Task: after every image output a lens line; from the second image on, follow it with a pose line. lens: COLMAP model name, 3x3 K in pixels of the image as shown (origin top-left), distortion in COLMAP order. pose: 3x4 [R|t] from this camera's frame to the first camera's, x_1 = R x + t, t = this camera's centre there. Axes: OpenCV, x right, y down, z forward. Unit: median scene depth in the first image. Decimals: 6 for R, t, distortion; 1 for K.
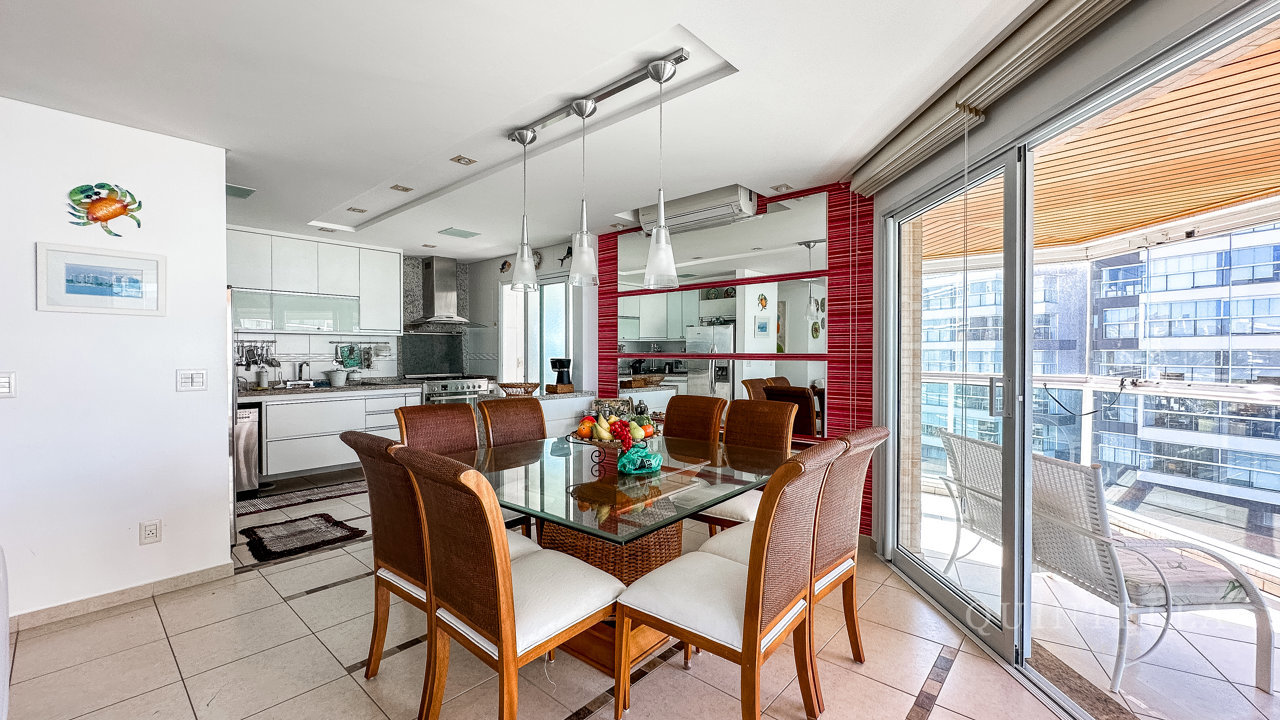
lens RADIAL K [[514.6, 0, 632.0], [0, 514.6, 363.8], [0, 0, 1]] dist [-0.005163, 0.000344]
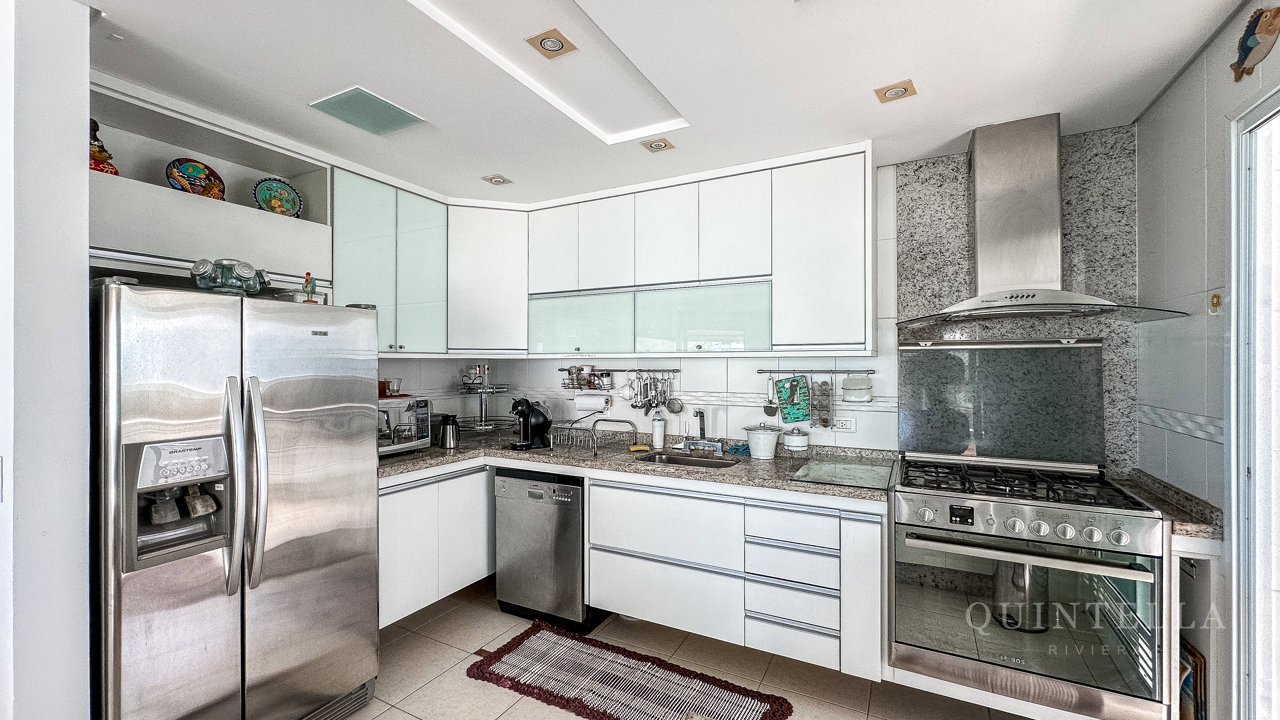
lens RADIAL K [[514.6, 0, 645.7], [0, 514.6, 361.5], [0, 0, 1]] dist [-0.005163, 0.000344]
pose [[0.280020, -0.005200, -0.959980, -0.126754], [-0.019606, 0.999746, -0.011134, -0.047102], [0.959794, 0.021939, 0.279847, 0.802709]]
